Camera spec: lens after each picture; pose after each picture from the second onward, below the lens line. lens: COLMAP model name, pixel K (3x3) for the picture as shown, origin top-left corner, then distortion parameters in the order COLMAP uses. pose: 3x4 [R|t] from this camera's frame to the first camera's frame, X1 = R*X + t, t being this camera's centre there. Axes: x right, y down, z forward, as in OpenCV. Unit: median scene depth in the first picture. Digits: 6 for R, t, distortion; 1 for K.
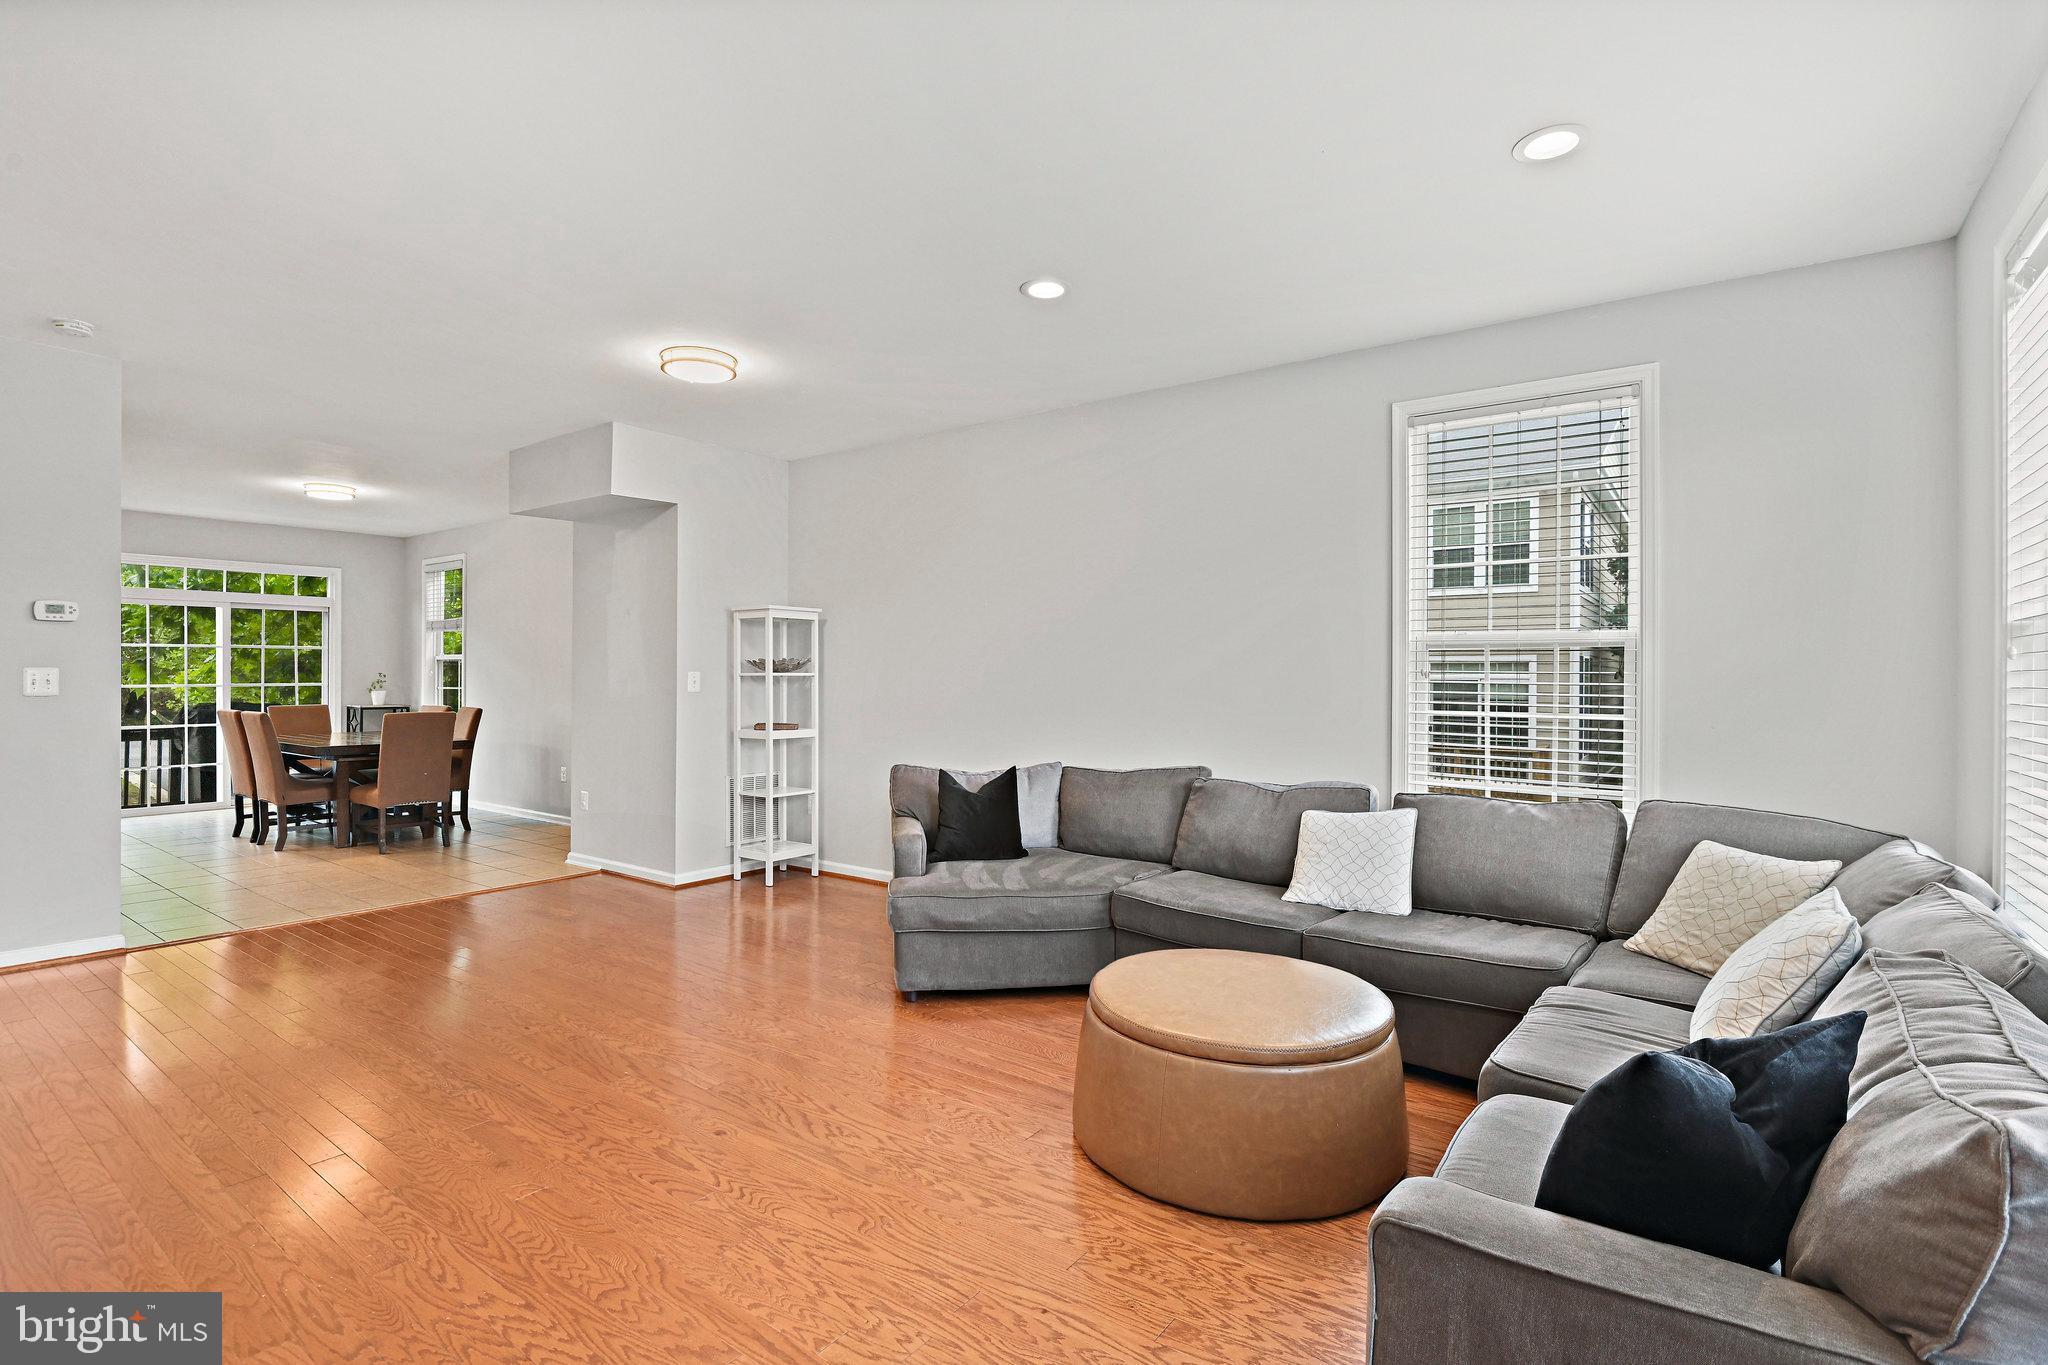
lens RADIAL K [[958.5, 0, 1028.9], [0, 958.5, 688.7], [0, 0, 1]] dist [-0.013523, -0.003113]
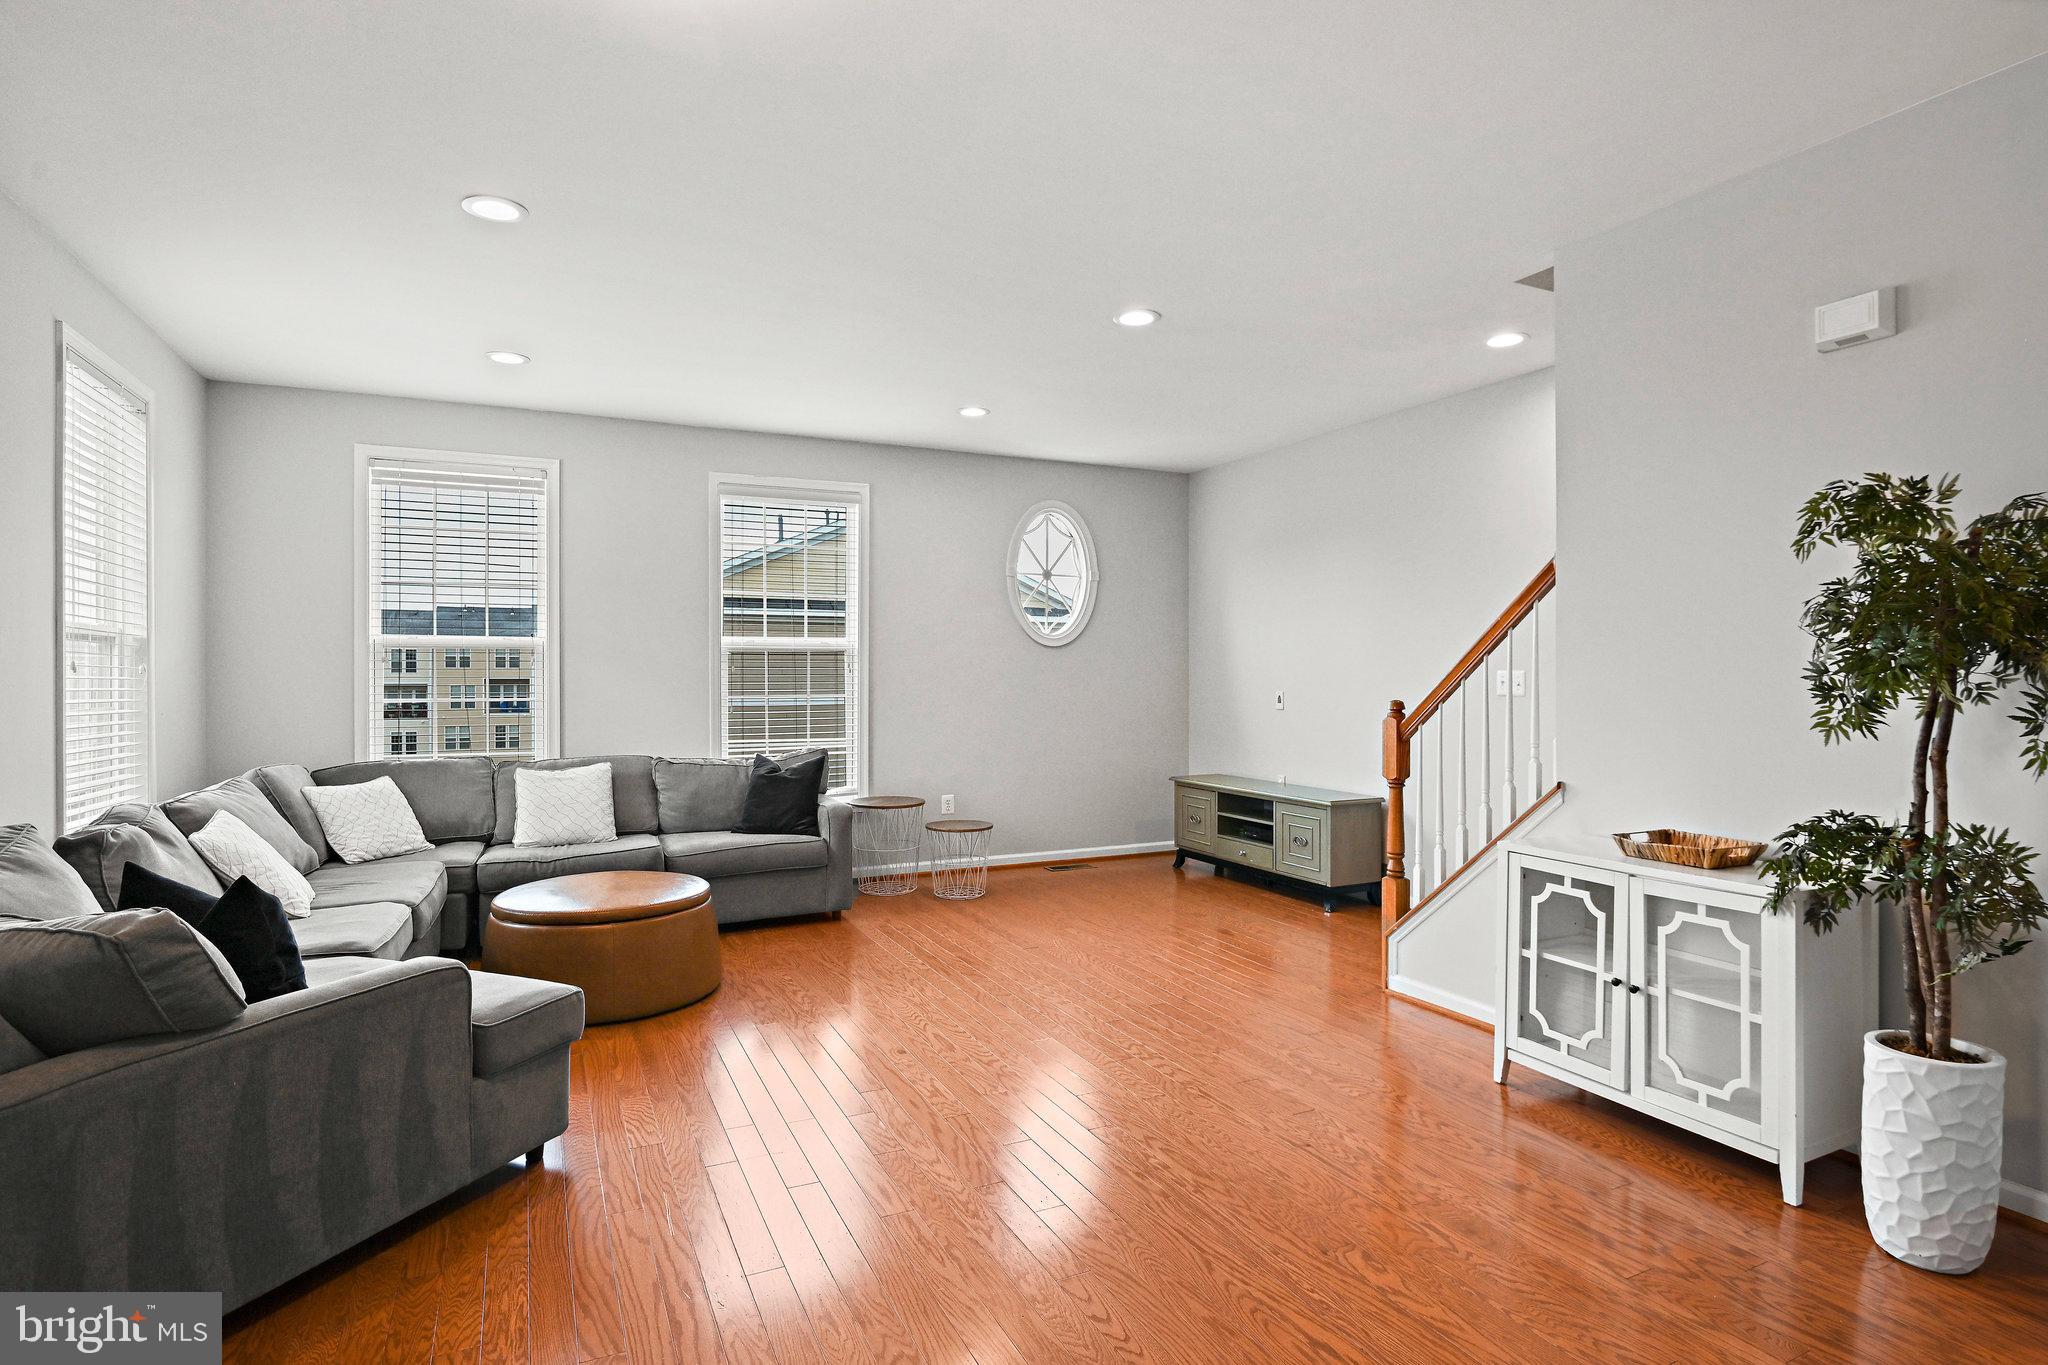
lens RADIAL K [[1044.7, 0, 1034.3], [0, 1044.7, 676.4], [0, 0, 1]] dist [-0.011625, -0.002643]
pose [[-0.885070, -0.007527, 0.465398, -0.401893], [-0.000653, 0.999888, 0.014930, -0.011582], [-0.465458, 0.012910, -0.884976, 0.773365]]
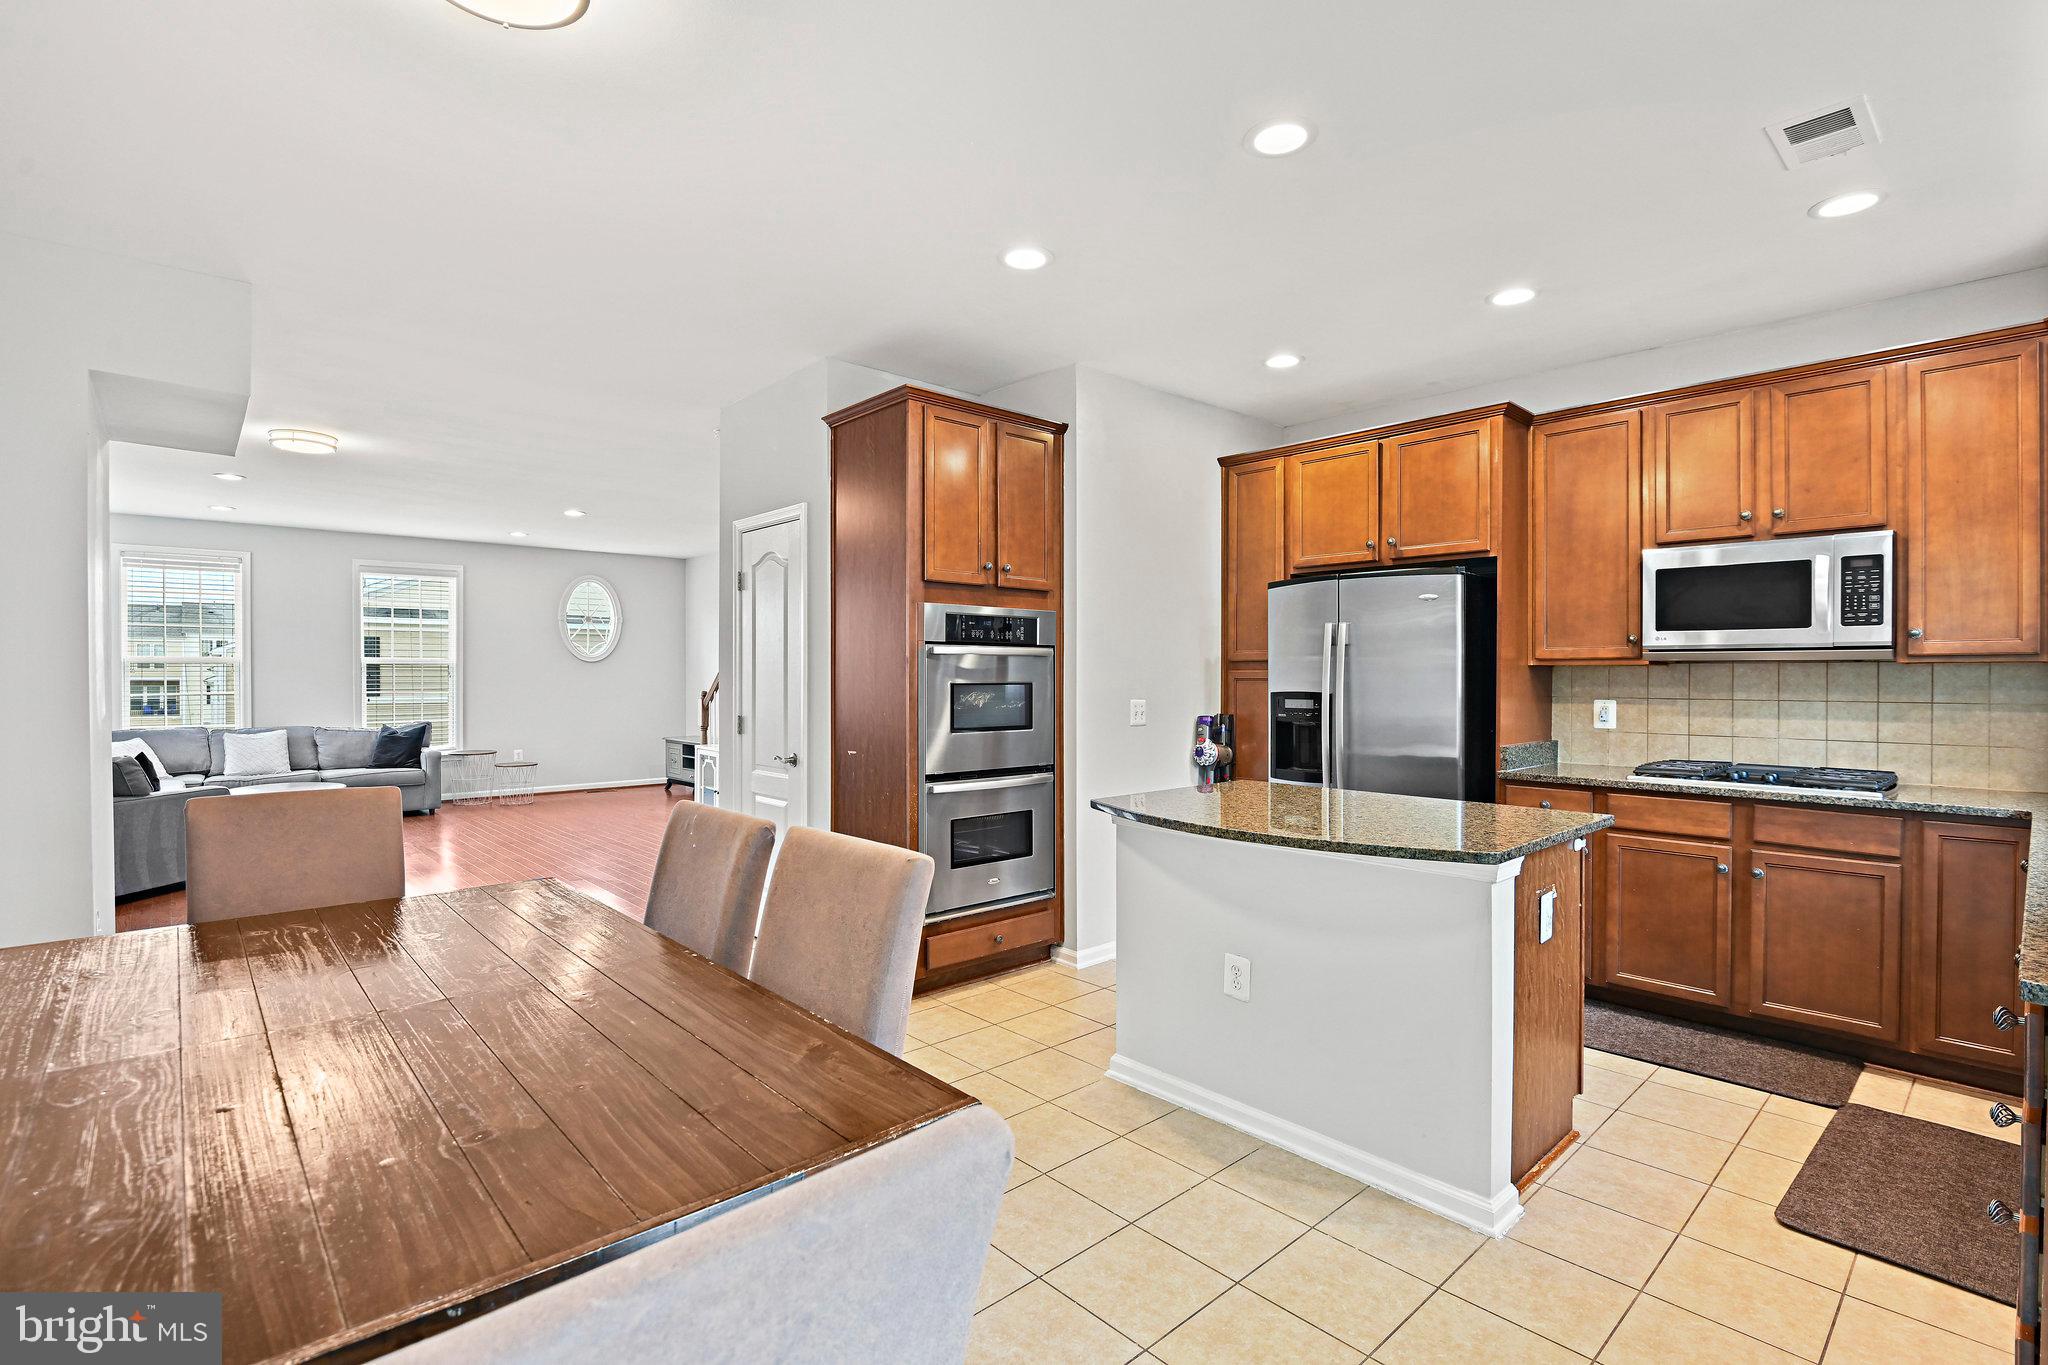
lens RADIAL K [[958.5, 0, 1030.3], [0, 958.5, 684.1], [0, 0, 1]] dist [-0.013523, -0.003113]
pose [[-0.980420, -0.007556, 0.196774, -0.938199], [-0.003315, 0.999755, 0.021876, -0.025009], [-0.196891, 0.020795, -0.980205, 1.239749]]
